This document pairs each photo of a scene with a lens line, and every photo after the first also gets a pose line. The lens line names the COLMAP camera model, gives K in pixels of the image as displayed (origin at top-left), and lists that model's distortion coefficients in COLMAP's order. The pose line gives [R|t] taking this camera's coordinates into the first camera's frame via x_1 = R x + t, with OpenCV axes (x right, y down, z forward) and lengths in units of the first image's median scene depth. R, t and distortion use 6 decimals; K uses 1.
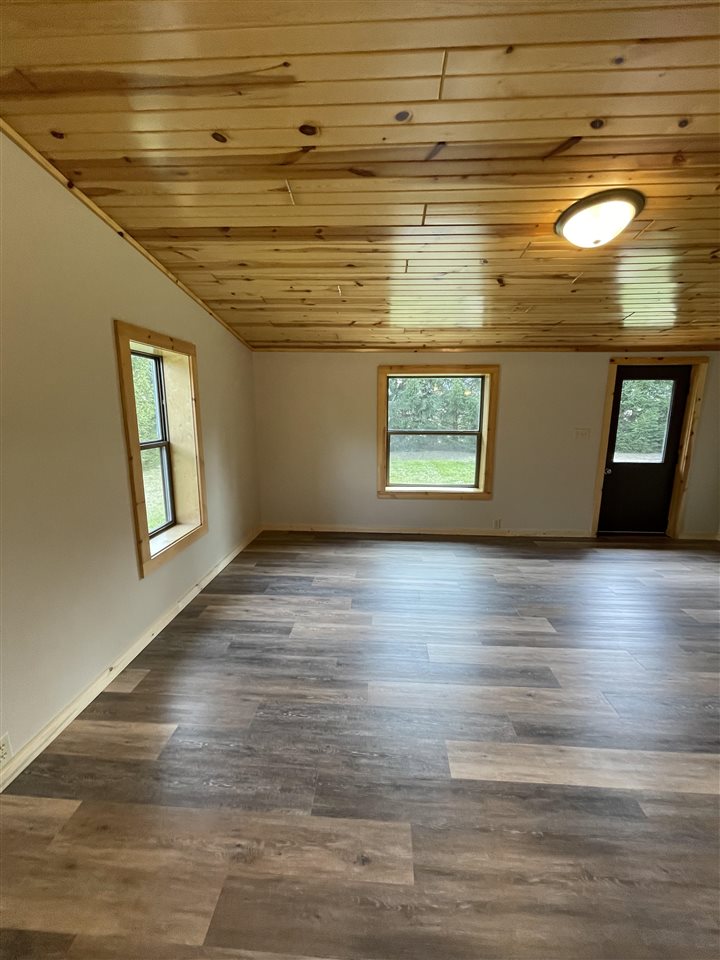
lens RADIAL K [[386.9, 0, 361.7], [0, 386.9, 478.9], [0, 0, 1]] dist [-0.010547, 0.002909]
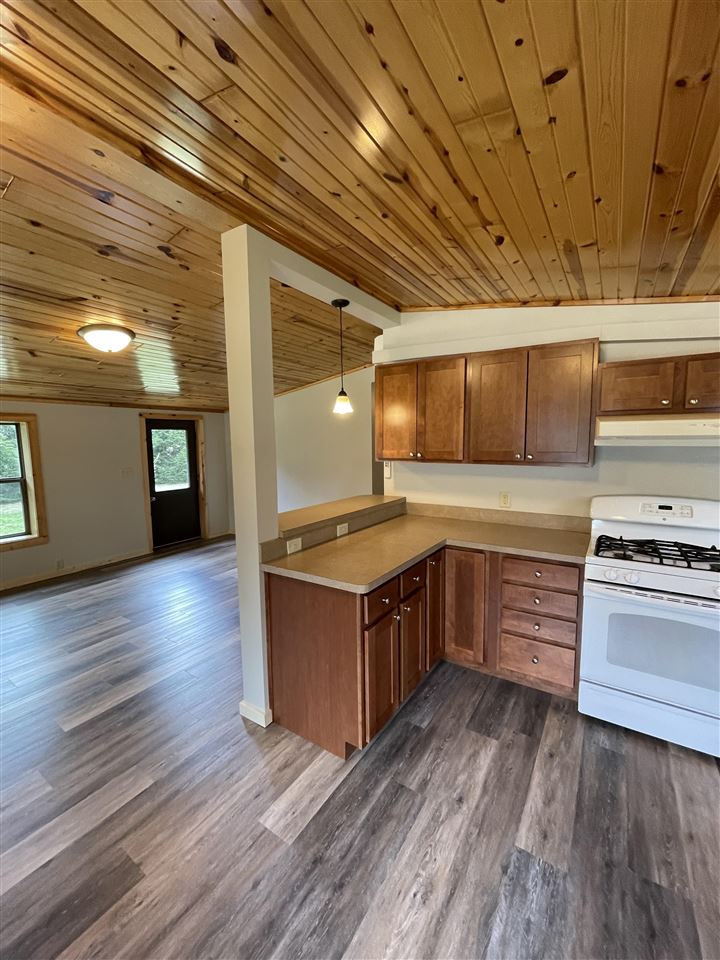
lens RADIAL K [[386.9, 0, 361.7], [0, 386.9, 478.9], [0, 0, 1]] dist [-0.010547, 0.002909]
pose [[0.496058, -0.095051, 0.863071, -0.142801], [0.174388, 0.984643, 0.008209, 0.029216], [-0.850597, 0.146437, 0.505016, -0.300153]]
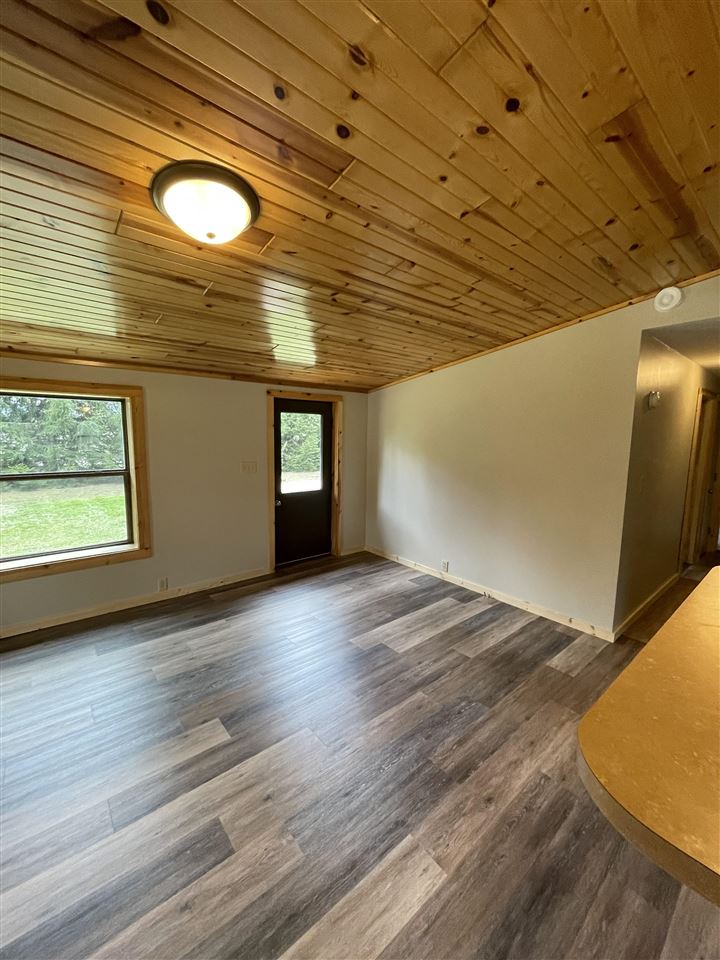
lens RADIAL K [[386.9, 0, 361.7], [0, 386.9, 478.9], [0, 0, 1]] dist [-0.010547, 0.002909]
pose [[0.724915, -0.073059, 0.684953, 0.145895], [0.113821, 0.993395, -0.014504, -0.051339], [-0.679369, 0.088476, 0.728443, 0.154100]]
